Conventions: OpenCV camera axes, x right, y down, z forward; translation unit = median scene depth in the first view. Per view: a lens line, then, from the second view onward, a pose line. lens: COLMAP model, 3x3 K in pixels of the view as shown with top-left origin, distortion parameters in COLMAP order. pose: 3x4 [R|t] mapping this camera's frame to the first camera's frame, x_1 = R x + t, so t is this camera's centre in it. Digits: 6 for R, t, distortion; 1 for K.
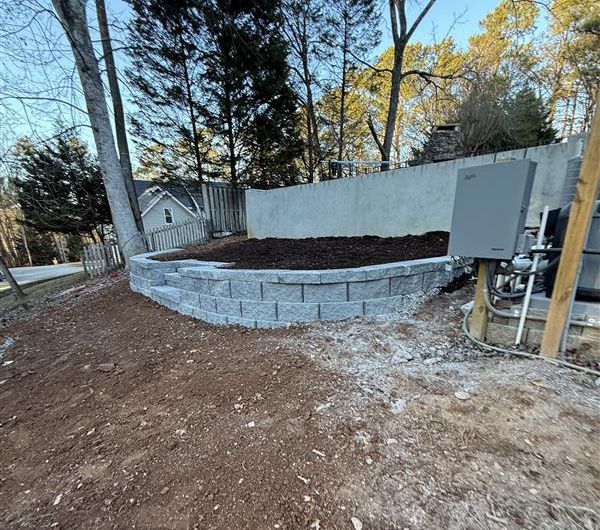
lens RADIAL K [[187.4, 0, 299.6], [0, 187.4, 266.3], [0, 0, 1]] dist [0.000094, 0.000089]
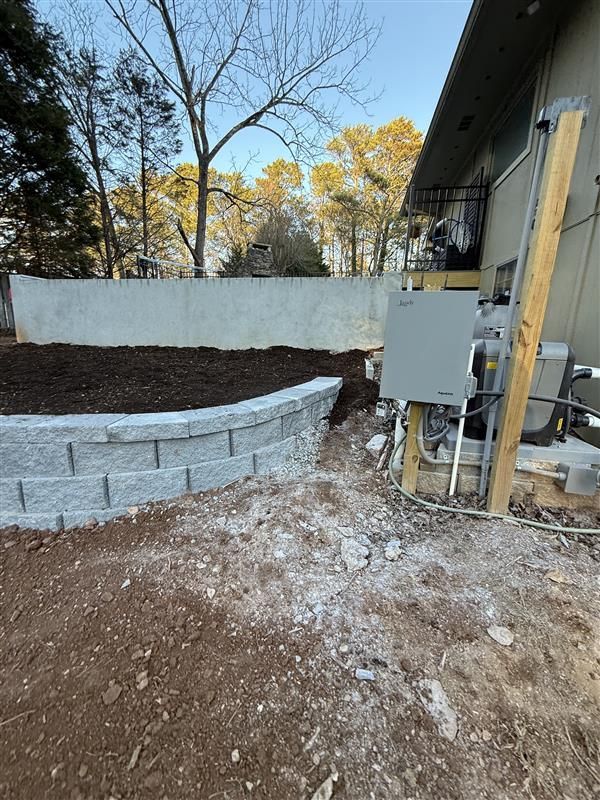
lens RADIAL K [[277.7, 0, 301.2], [0, 277.7, 397.7], [0, 0, 1]] dist [0.001308, -0.000362]
pose [[0.881414, -0.054179, 0.469226, 0.187249], [0.074932, 0.996859, -0.025653, 0.190421], [-0.466362, 0.057771, 0.882705, -0.475647]]
